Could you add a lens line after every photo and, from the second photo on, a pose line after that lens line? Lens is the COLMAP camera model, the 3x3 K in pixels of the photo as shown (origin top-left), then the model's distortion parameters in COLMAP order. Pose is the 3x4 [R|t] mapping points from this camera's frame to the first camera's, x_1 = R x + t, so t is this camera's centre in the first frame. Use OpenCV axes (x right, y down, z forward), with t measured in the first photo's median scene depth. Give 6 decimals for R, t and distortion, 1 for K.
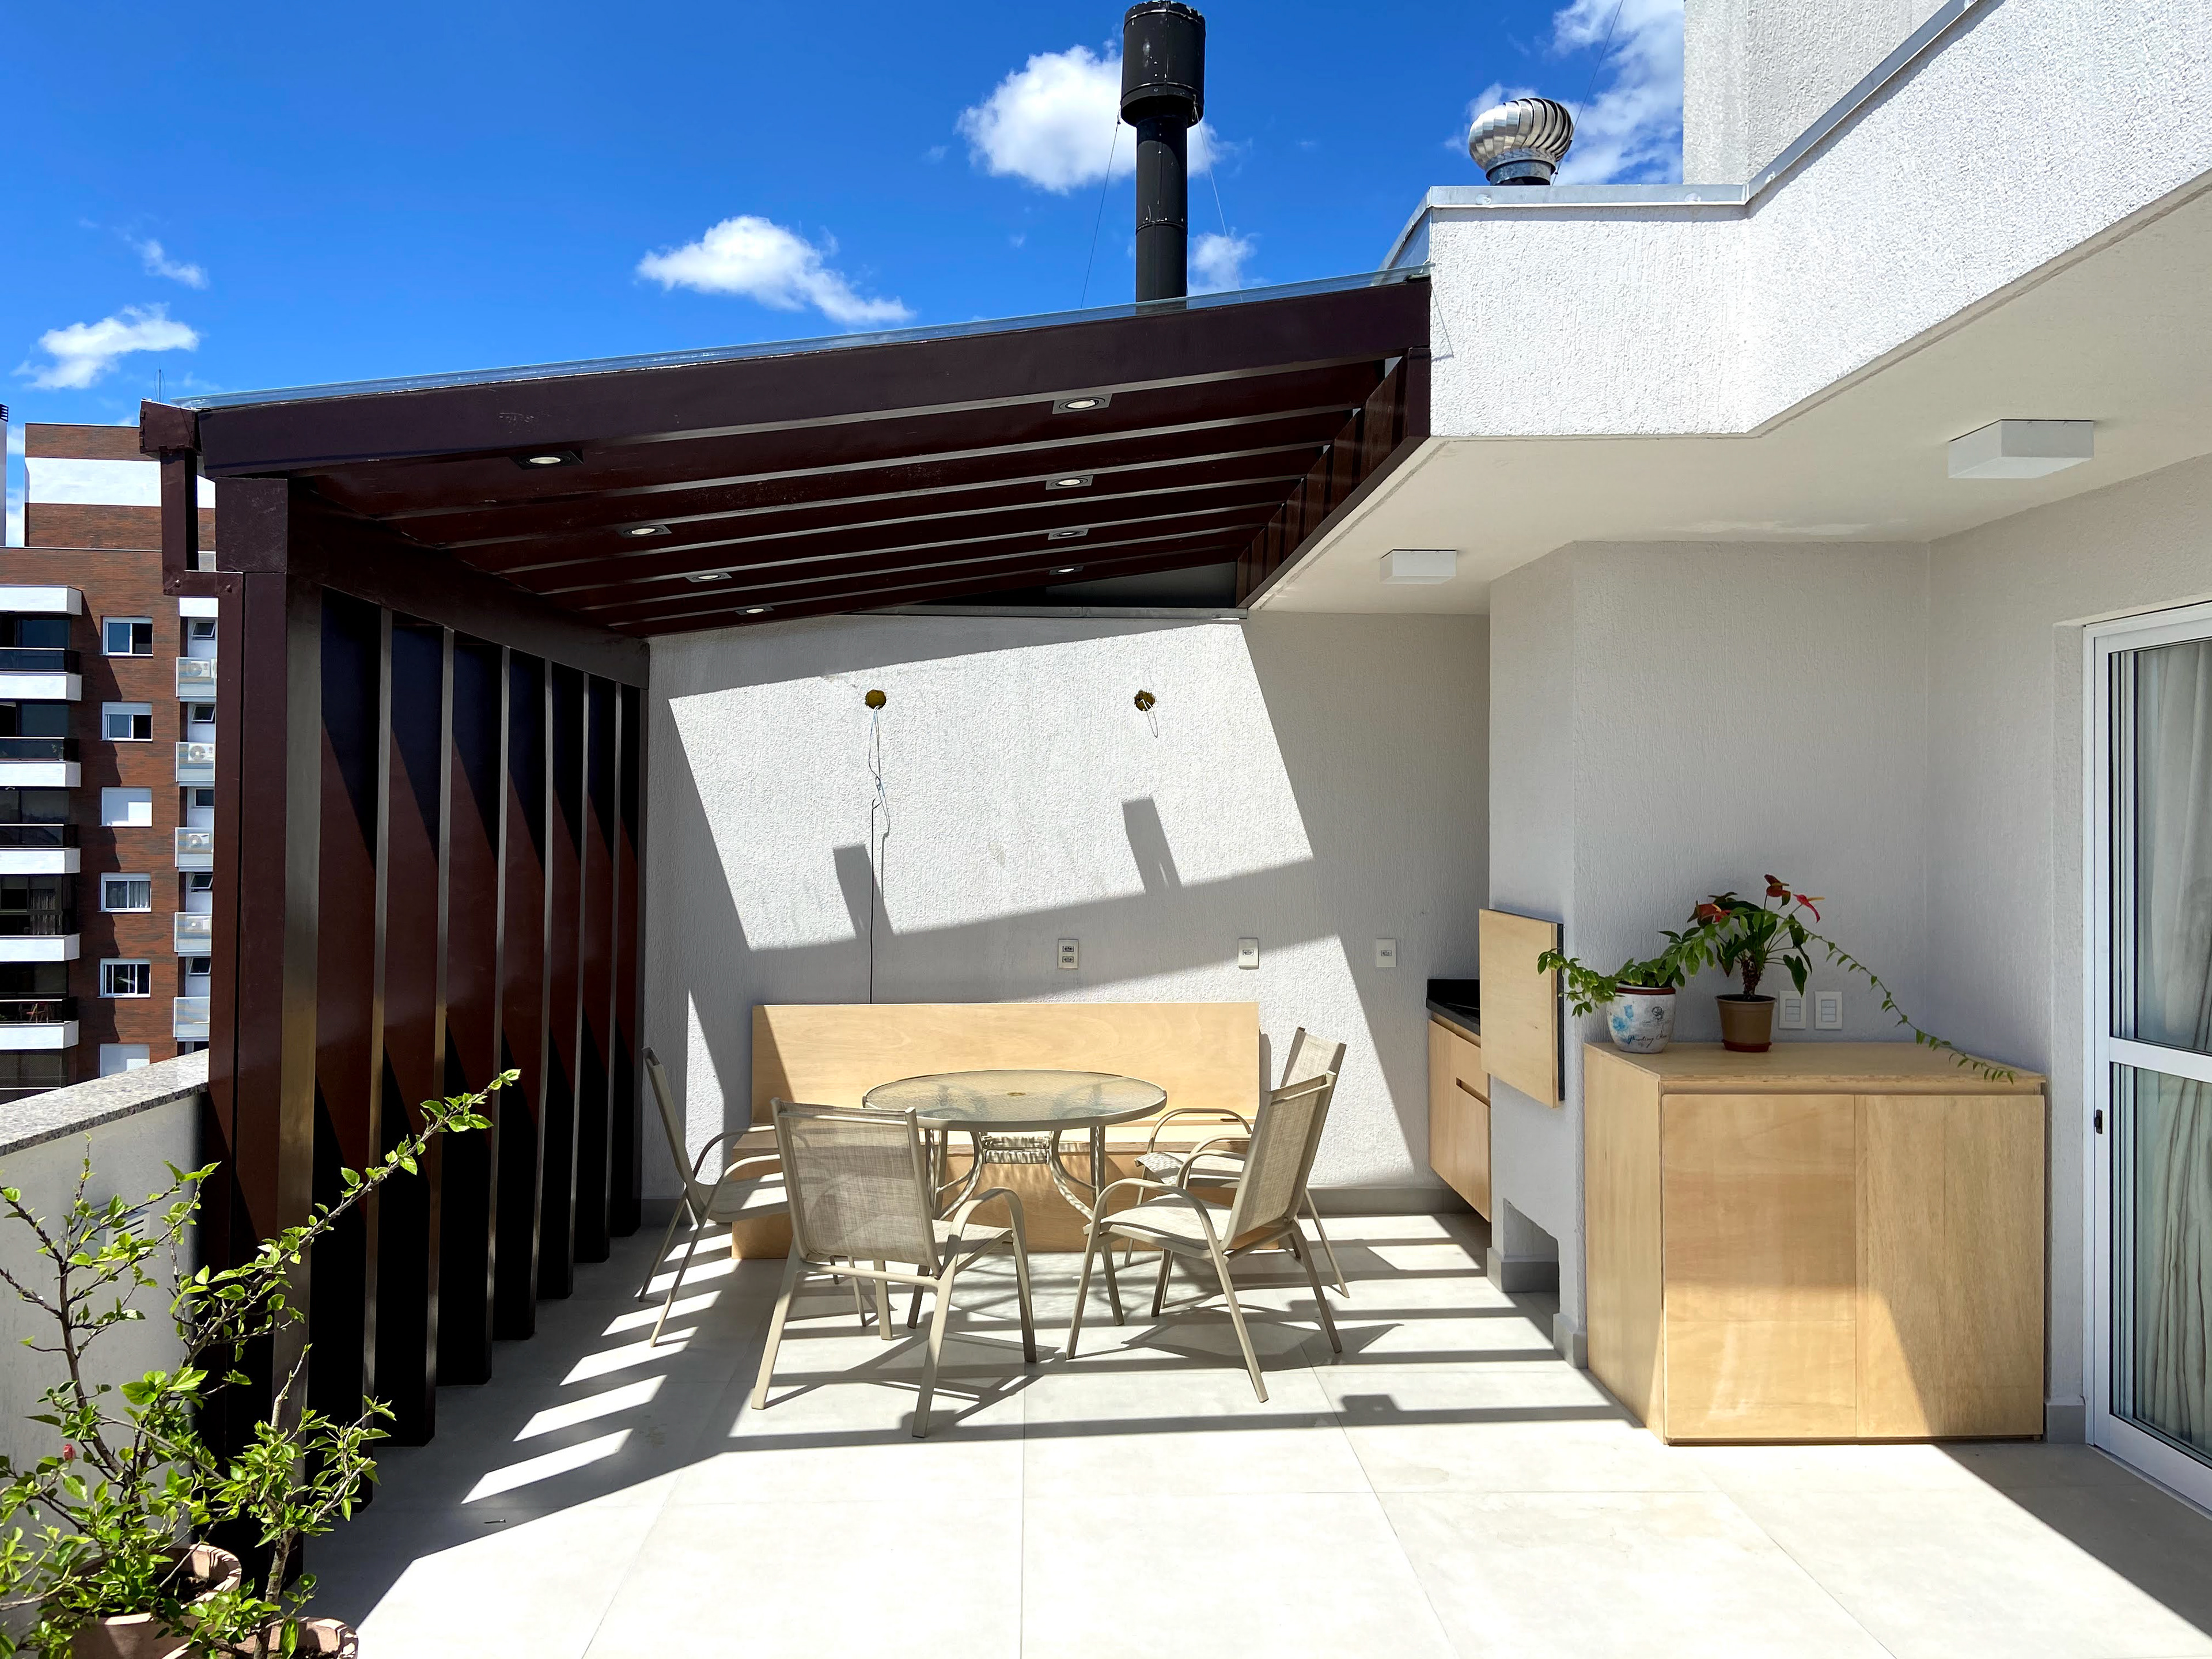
lens RADIAL K [[1658.1, 0, 1094.5], [0, 1658.1, 811.2], [0, 0, 1]] dist [0.032407, -0.046739]
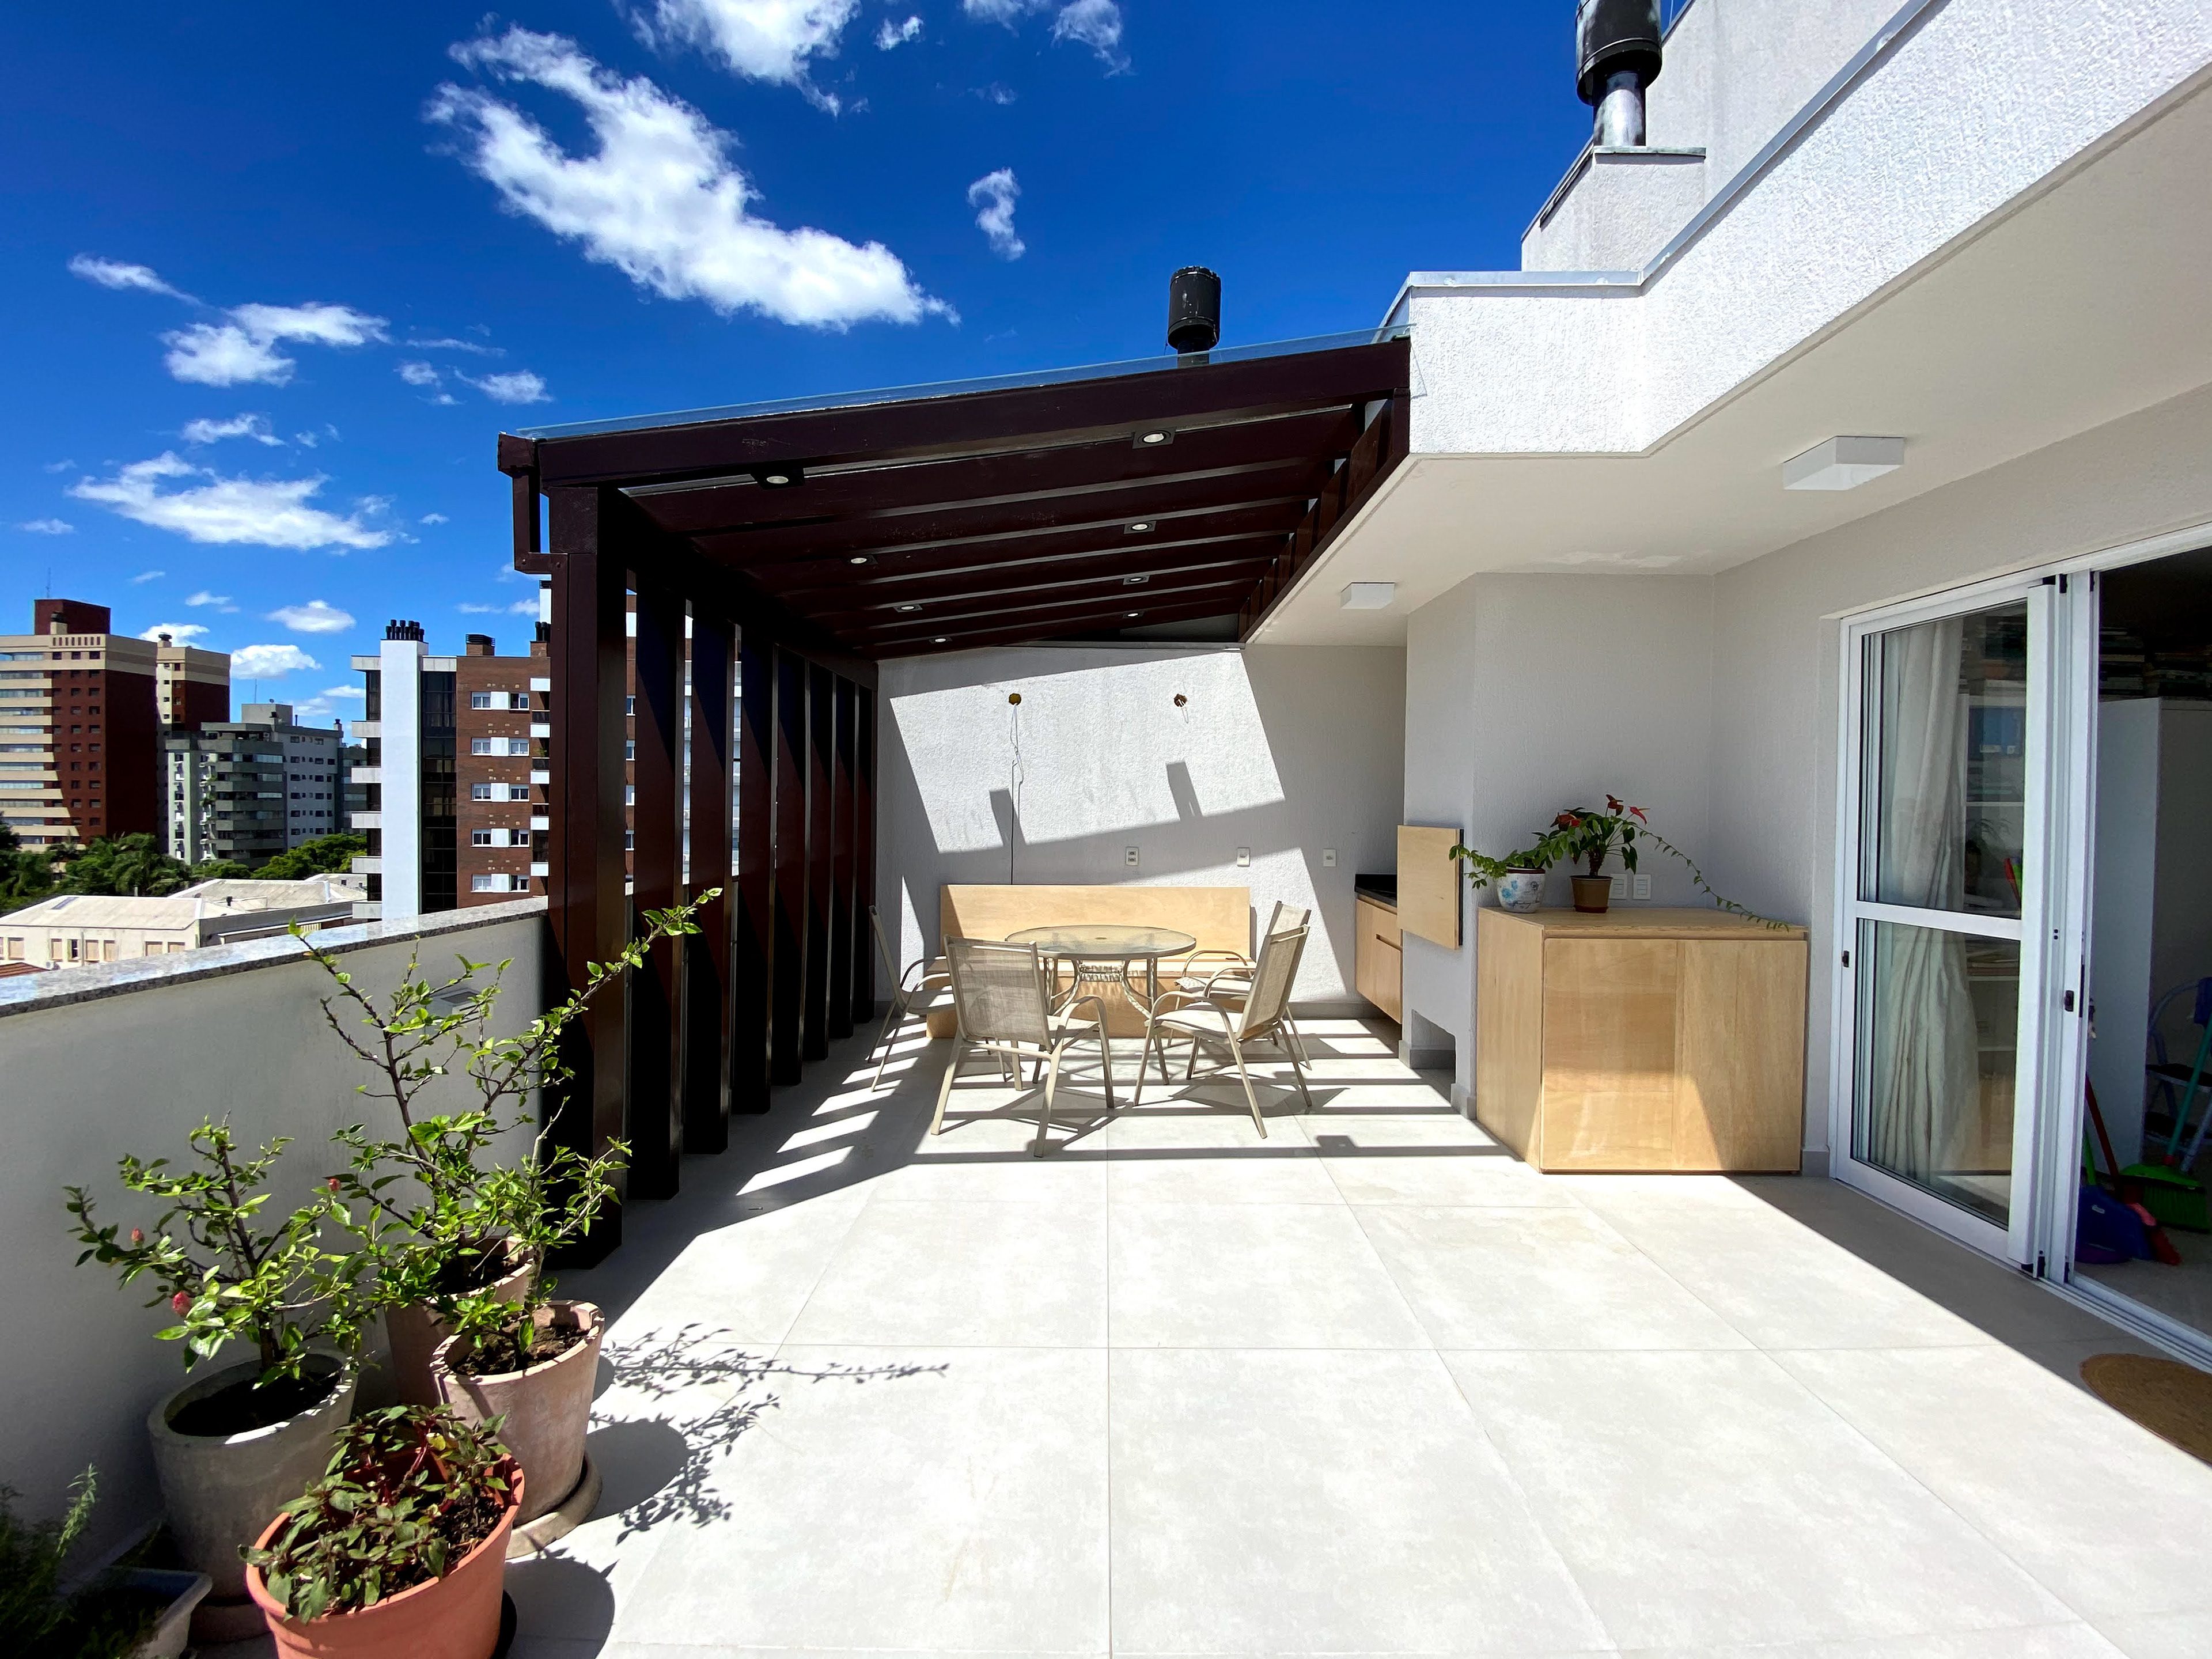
lens RADIAL K [[885.5, 0, 1094.9], [0, 885.5, 828.1], [0, 0, 1]] dist [-0.013831, -0.004886]
pose [[0.998788, 0.006613, -0.048776, -0.015517], [-0.005328, 0.999637, 0.026422, 0.051285], [0.048933, -0.026130, 0.998460, 0.194556]]
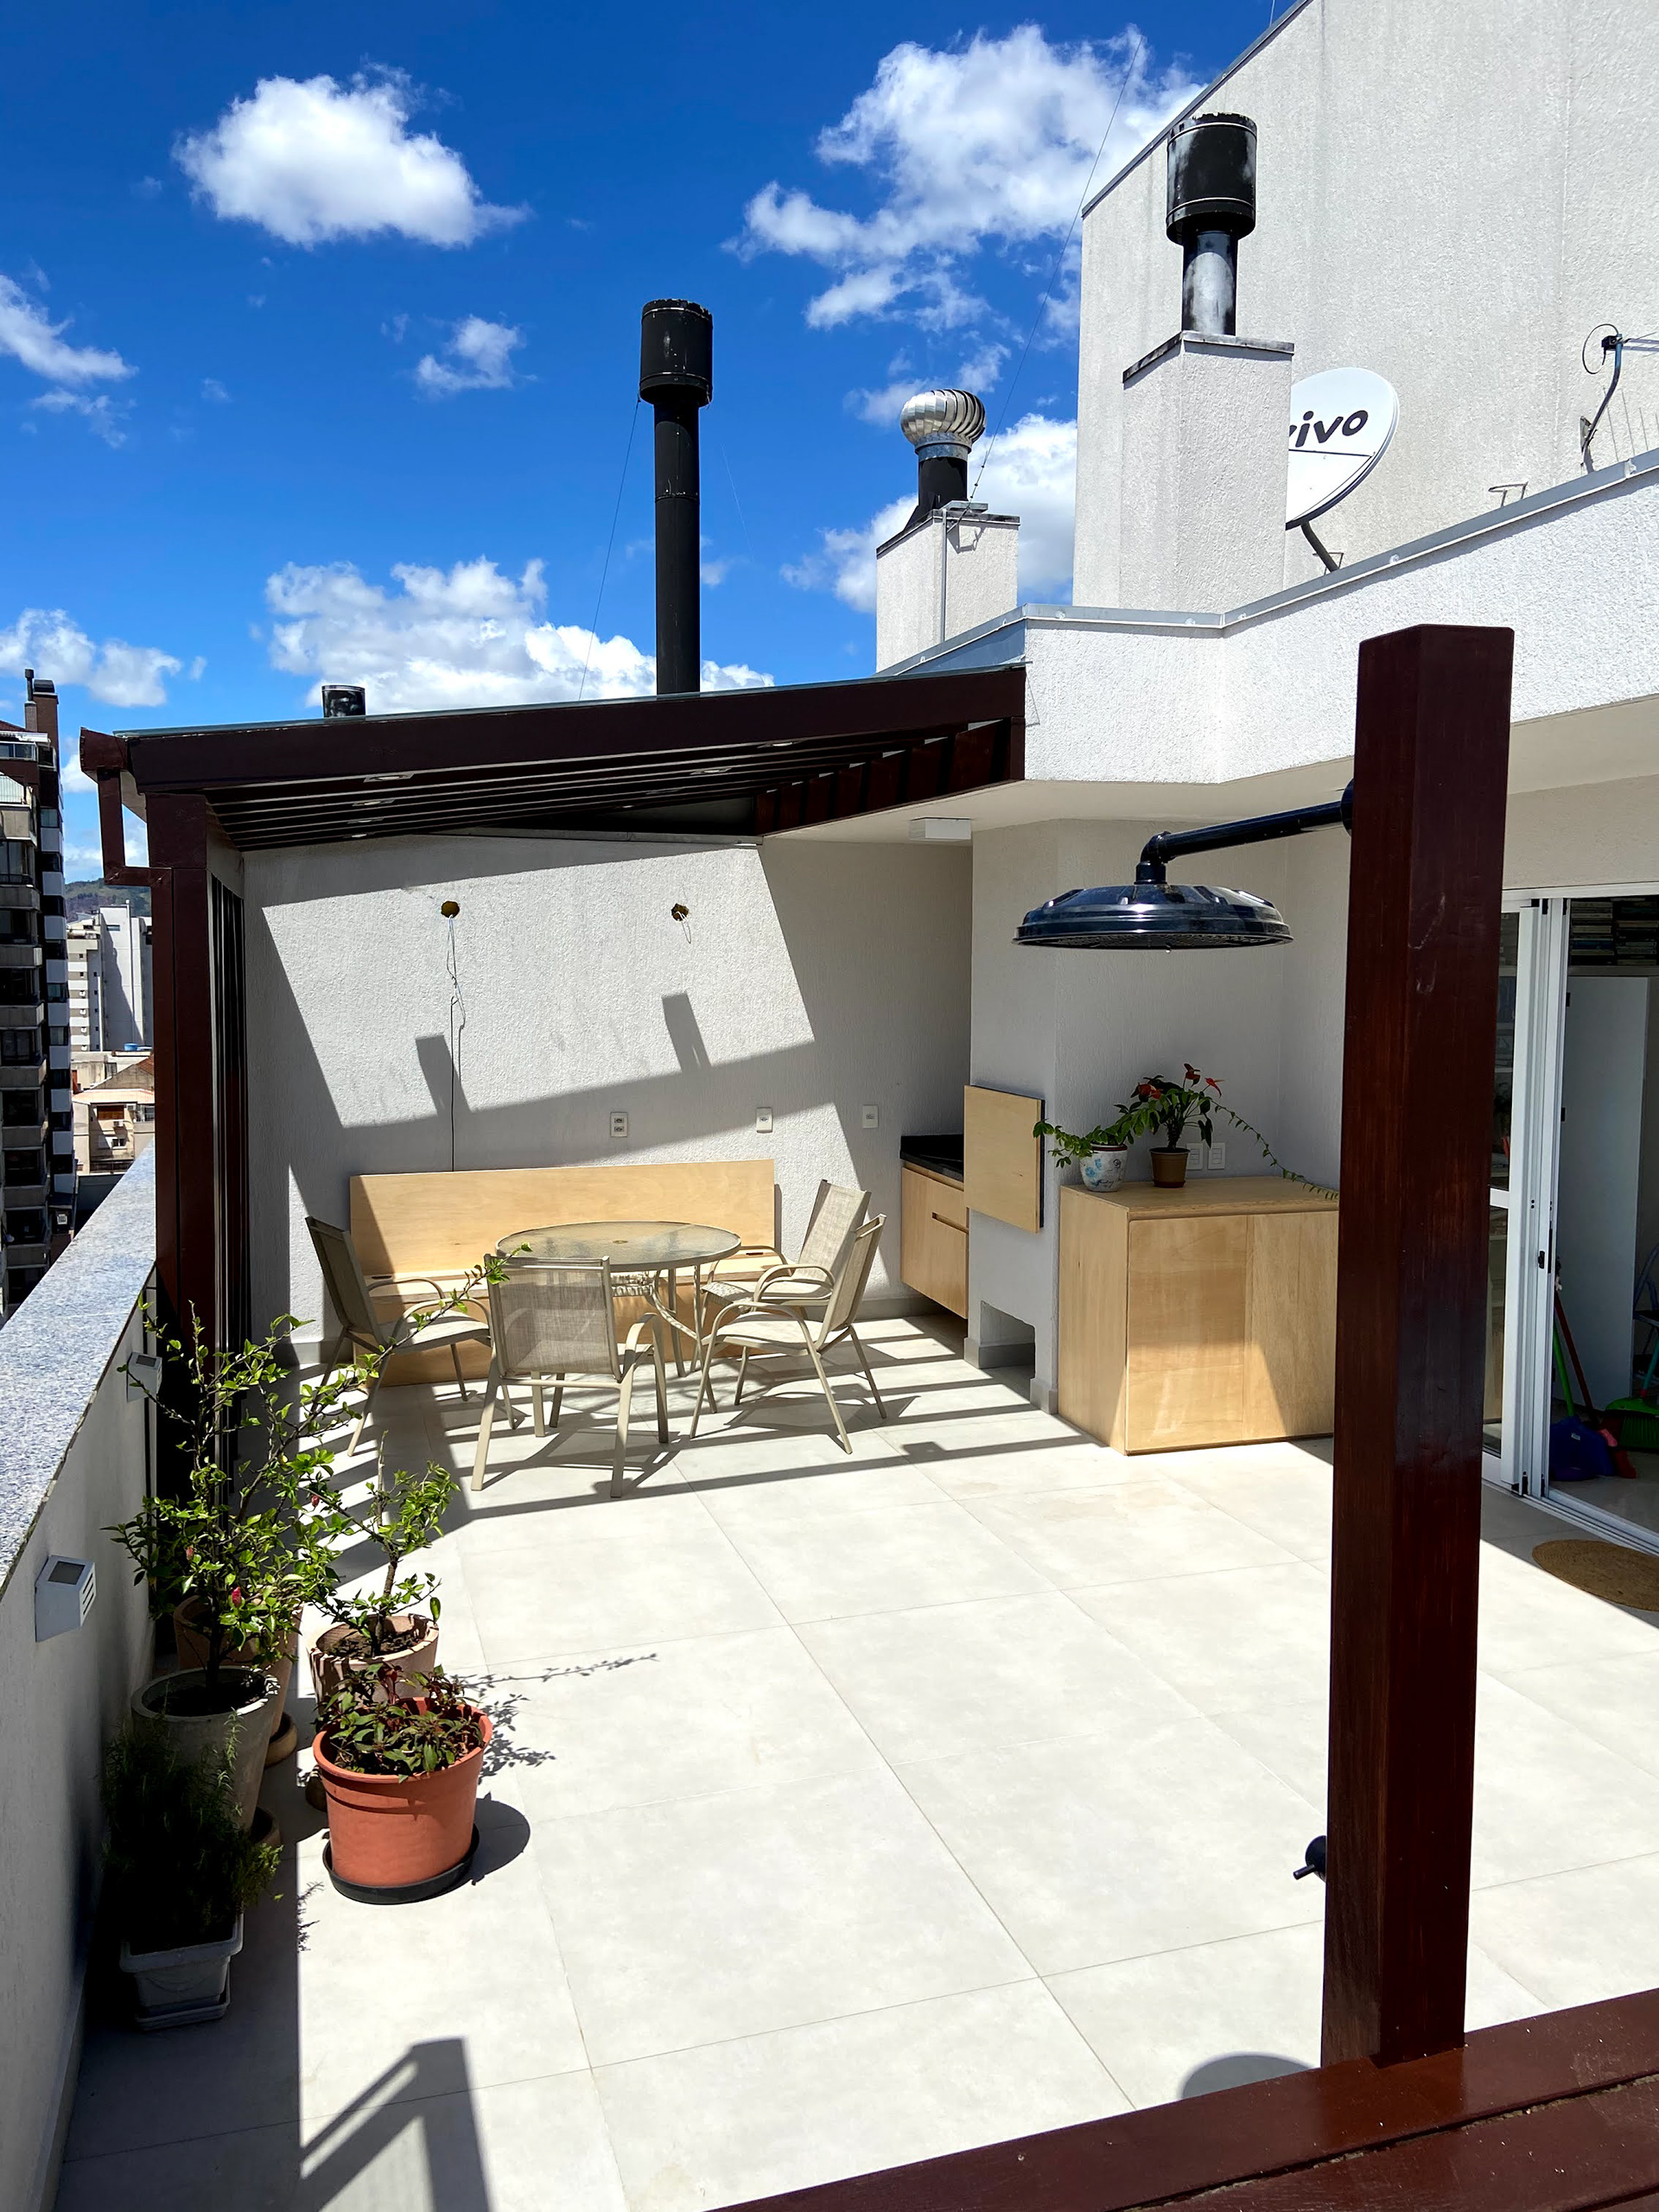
lens RADIAL K [[1658.1, 0, 842.9], [0, 1658.1, 1104.2], [0, 0, 1]] dist [0.032407, -0.046739]
pose [[0.960855, -0.023656, 0.276038, -0.275248], [-0.003260, 0.995314, 0.096641, -0.064815], [-0.277031, -0.093758, 0.956276, -0.283201]]
